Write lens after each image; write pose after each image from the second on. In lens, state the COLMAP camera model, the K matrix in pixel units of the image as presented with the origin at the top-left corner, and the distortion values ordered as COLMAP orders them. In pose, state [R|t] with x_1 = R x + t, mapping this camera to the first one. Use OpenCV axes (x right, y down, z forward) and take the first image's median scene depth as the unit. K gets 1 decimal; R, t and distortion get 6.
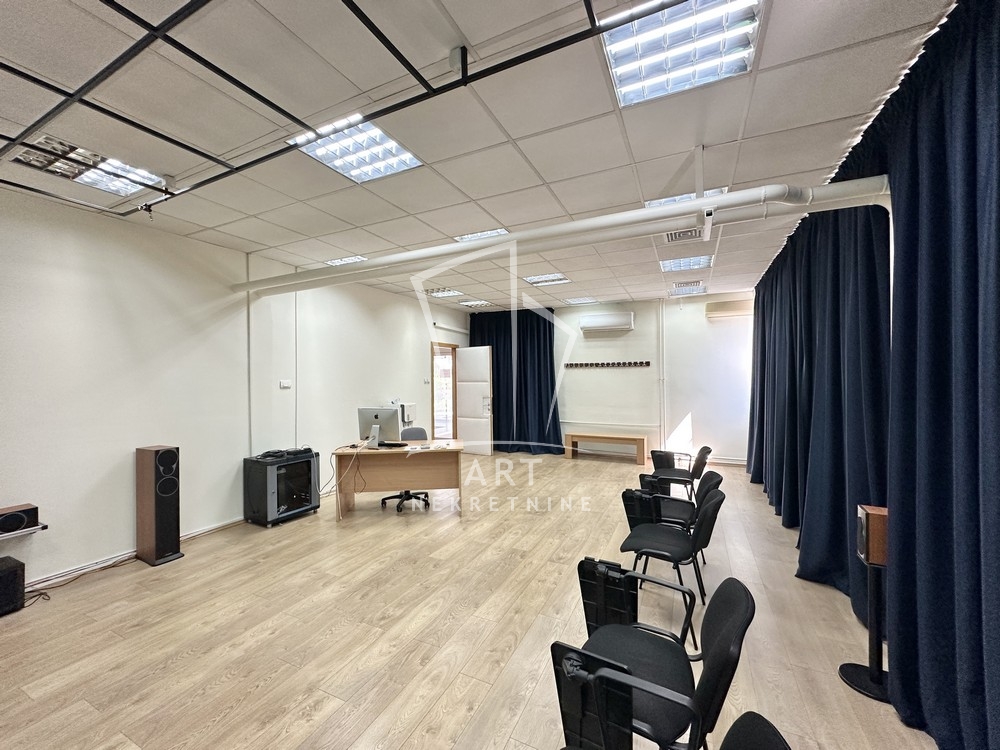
lens RADIAL K [[398.0, 0, 501.1], [0, 398.0, 371.9], [0, 0, 1]] dist [-0.001188, -0.000065]
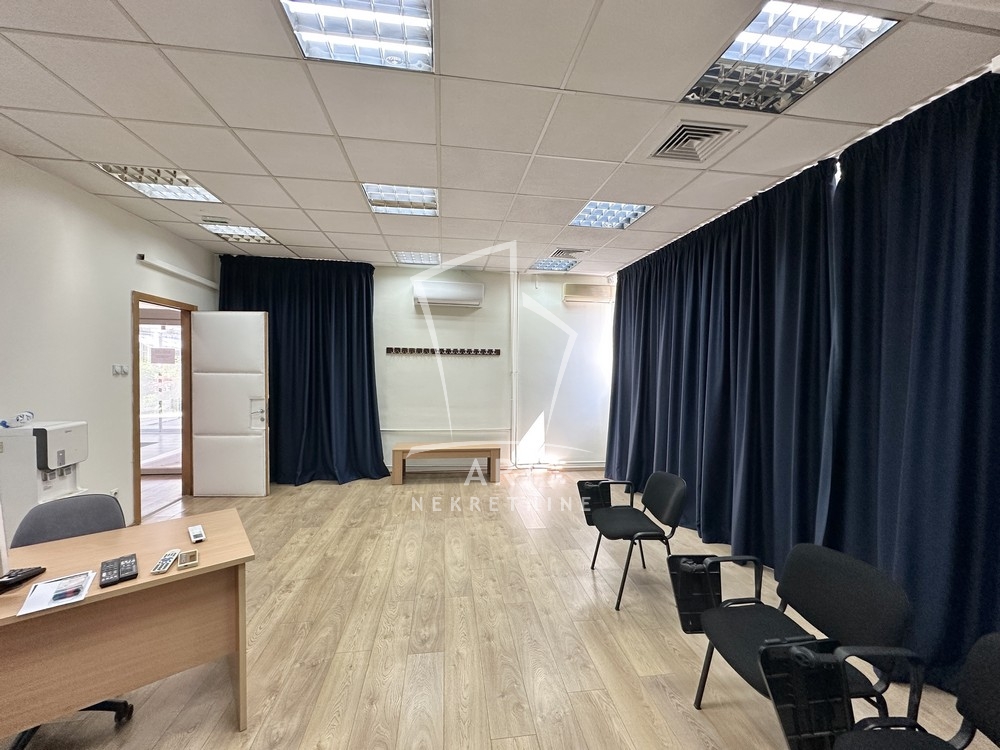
lens RADIAL K [[386.6, 0, 495.7], [0, 386.6, 374.0], [0, 0, 1]] dist [-0.006653, -0.000250]
pose [[0.834858, 0.005607, 0.550436, -0.058424], [-0.028114, 0.999077, 0.032463, -0.001992], [-0.549746, -0.042577, 0.834246, 0.336946]]
